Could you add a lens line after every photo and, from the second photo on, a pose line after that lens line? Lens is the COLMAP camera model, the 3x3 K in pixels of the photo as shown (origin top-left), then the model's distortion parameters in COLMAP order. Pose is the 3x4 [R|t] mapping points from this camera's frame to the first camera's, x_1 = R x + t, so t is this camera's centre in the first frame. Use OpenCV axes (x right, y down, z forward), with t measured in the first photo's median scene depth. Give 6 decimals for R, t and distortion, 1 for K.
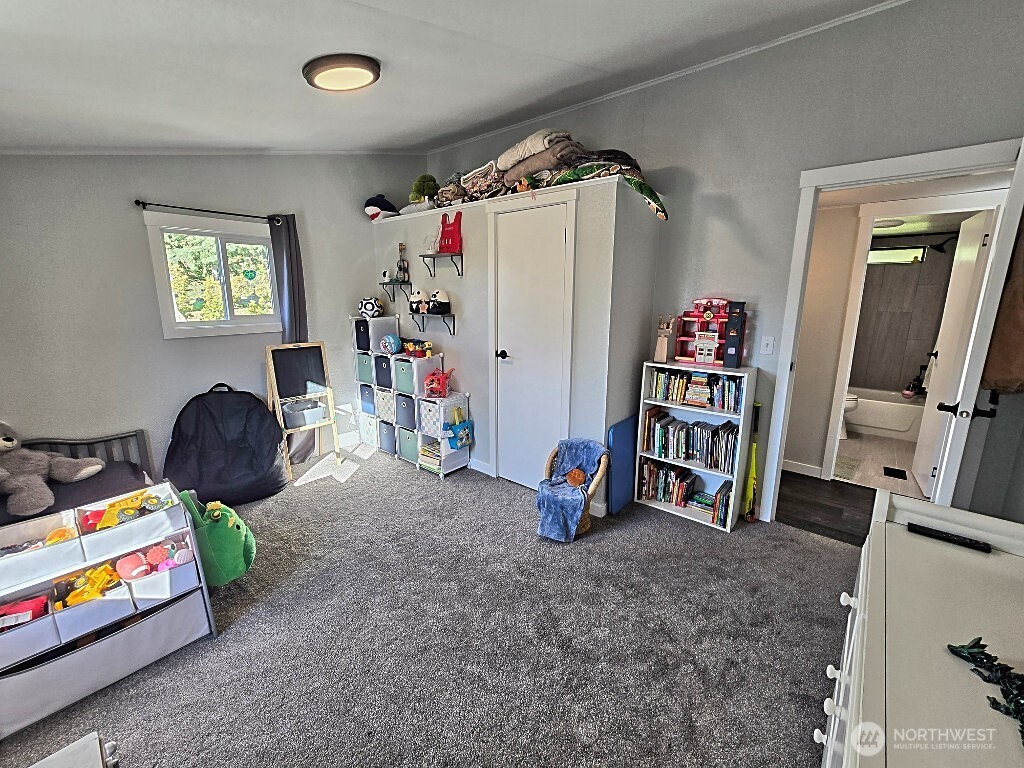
lens RADIAL K [[420.7, 0, 512.0], [0, 420.7, 384.0], [0, 0, 1]] dist [-0.001467, -0.000195]
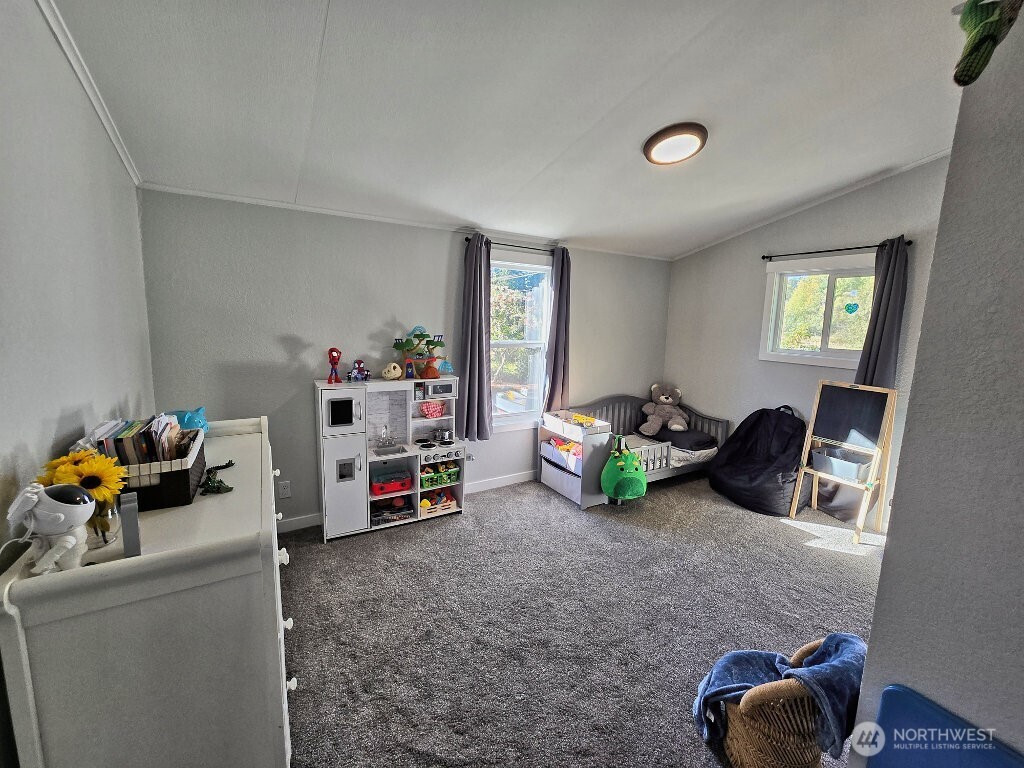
lens RADIAL K [[420.7, 0, 512.0], [0, 420.7, 384.0], [0, 0, 1]] dist [-0.001467, -0.000195]
pose [[-0.320729, 0.145267, -0.935965, 0.561069], [-0.226042, 0.947877, 0.224575, -0.138108], [0.919803, 0.283595, -0.271176, 0.606699]]
